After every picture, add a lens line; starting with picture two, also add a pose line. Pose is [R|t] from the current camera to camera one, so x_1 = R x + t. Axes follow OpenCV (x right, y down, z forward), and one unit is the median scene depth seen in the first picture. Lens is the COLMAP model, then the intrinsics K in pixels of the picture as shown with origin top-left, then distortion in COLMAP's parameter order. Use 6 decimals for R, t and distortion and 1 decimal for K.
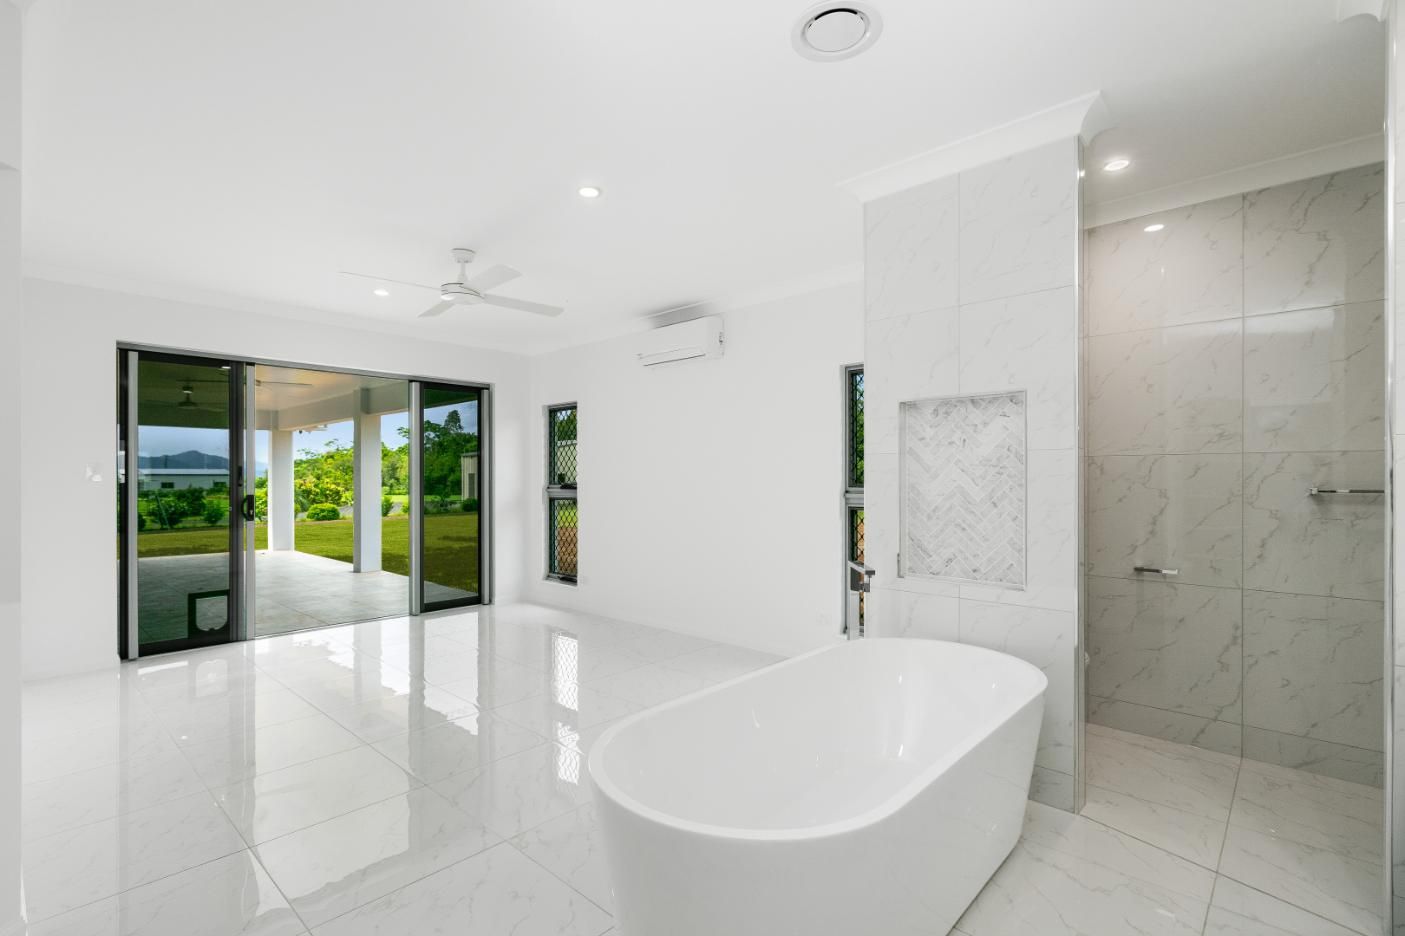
lens RADIAL K [[637.8, 0, 696.9], [0, 637.8, 475.1], [0, 0, 1]] dist [-0.003004, 0.000298]
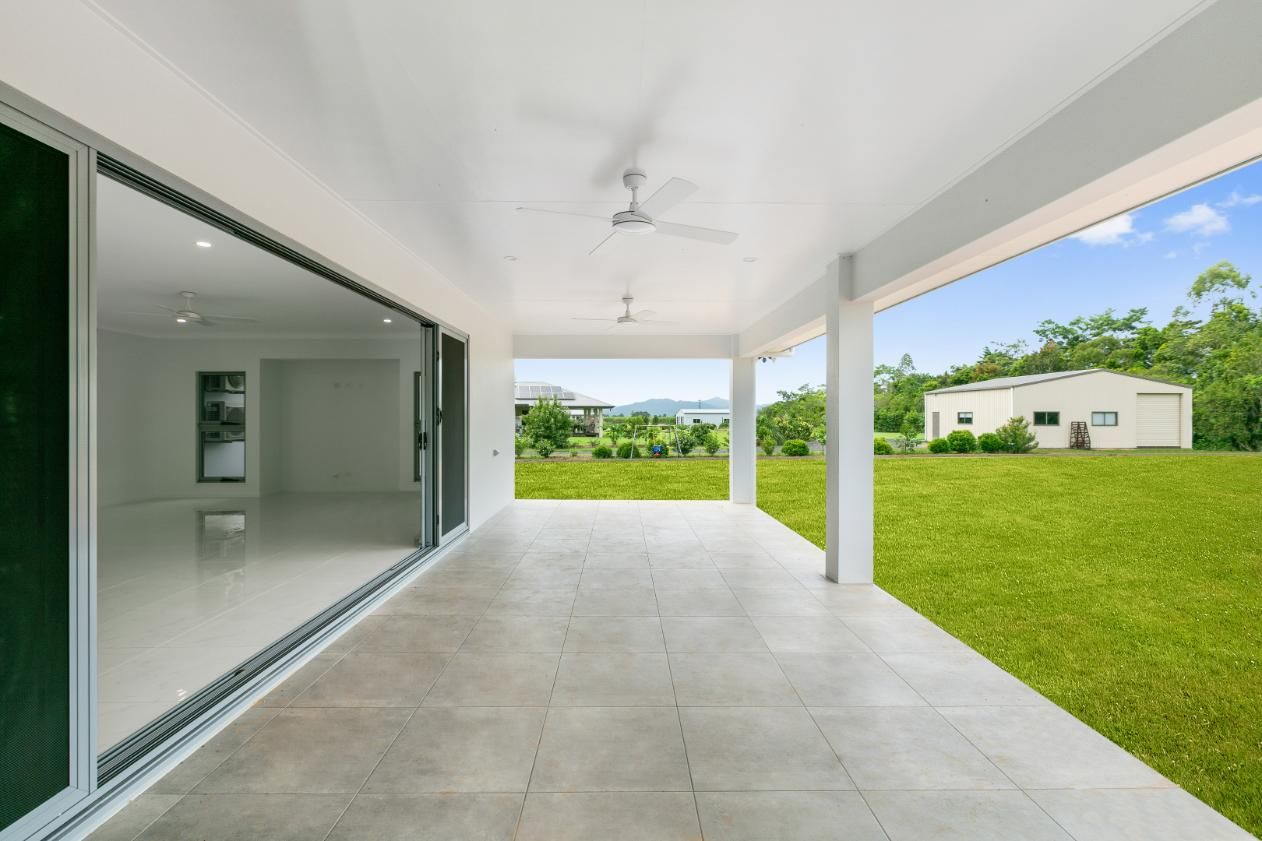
lens RADIAL K [[572.9, 0, 630.4], [0, 572.9, 416.8], [0, 0, 1]] dist [-0.003004, 0.000298]
pose [[0.686419, 0.003759, -0.727197, -0.062395], [0.000179, 0.999986, 0.005338, 0.000581], [0.727206, -0.003795, 0.686409, 0.113099]]
